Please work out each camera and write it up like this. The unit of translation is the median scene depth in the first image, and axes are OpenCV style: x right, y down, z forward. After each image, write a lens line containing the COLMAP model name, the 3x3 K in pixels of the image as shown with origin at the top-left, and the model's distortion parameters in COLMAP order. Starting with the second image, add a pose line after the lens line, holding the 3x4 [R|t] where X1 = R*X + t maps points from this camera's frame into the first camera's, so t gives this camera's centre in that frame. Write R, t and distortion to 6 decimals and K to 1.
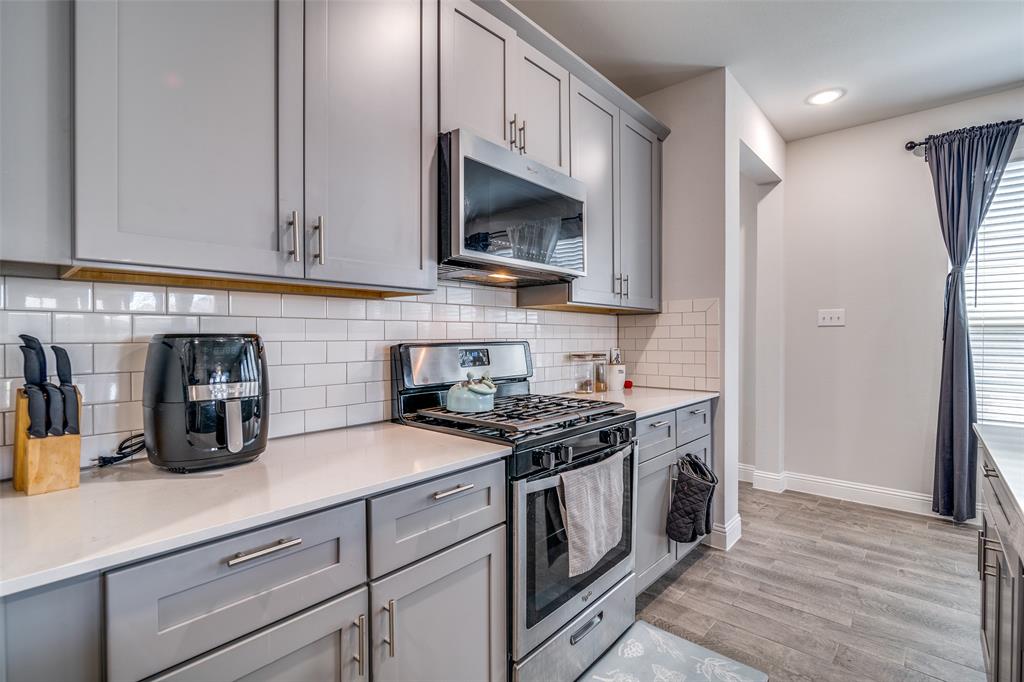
lens RADIAL K [[473.0, 0, 515.5], [0, 473.0, 339.8], [0, 0, 1]] dist [-0.004915, -0.000835]
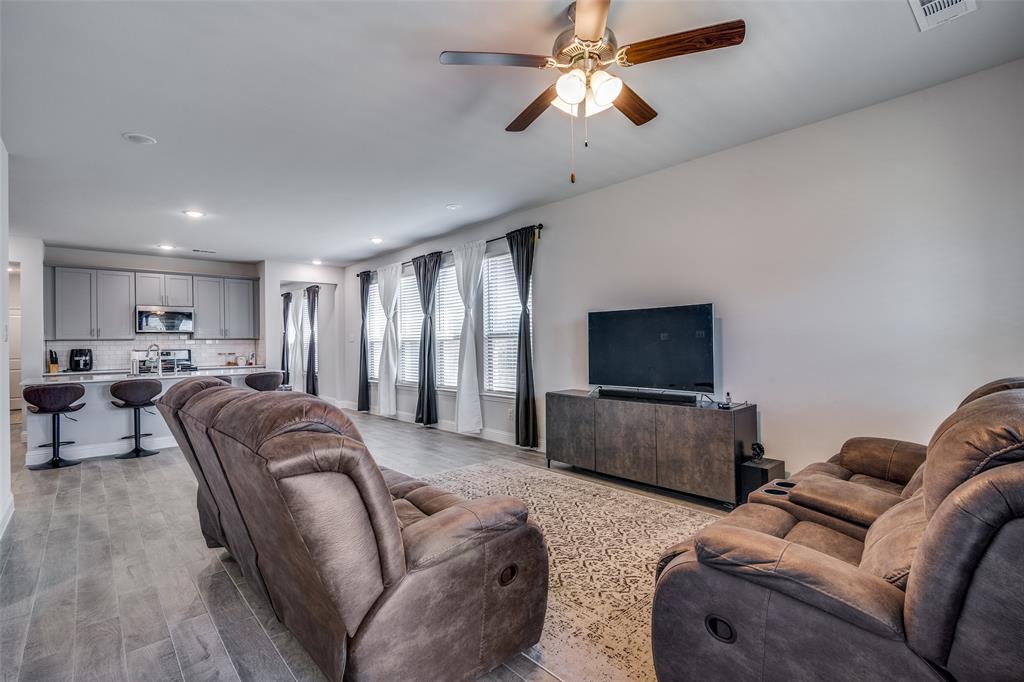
lens RADIAL K [[477.3, 0, 512.0], [0, 477.3, 341.0], [0, 0, 1]] dist [-0.005363, 0.000416]
pose [[0.993523, -0.013509, -0.112829, 2.189725], [0.012241, 0.999854, -0.011922, 0.009160], [0.112974, 0.010464, 0.993543, -1.747348]]
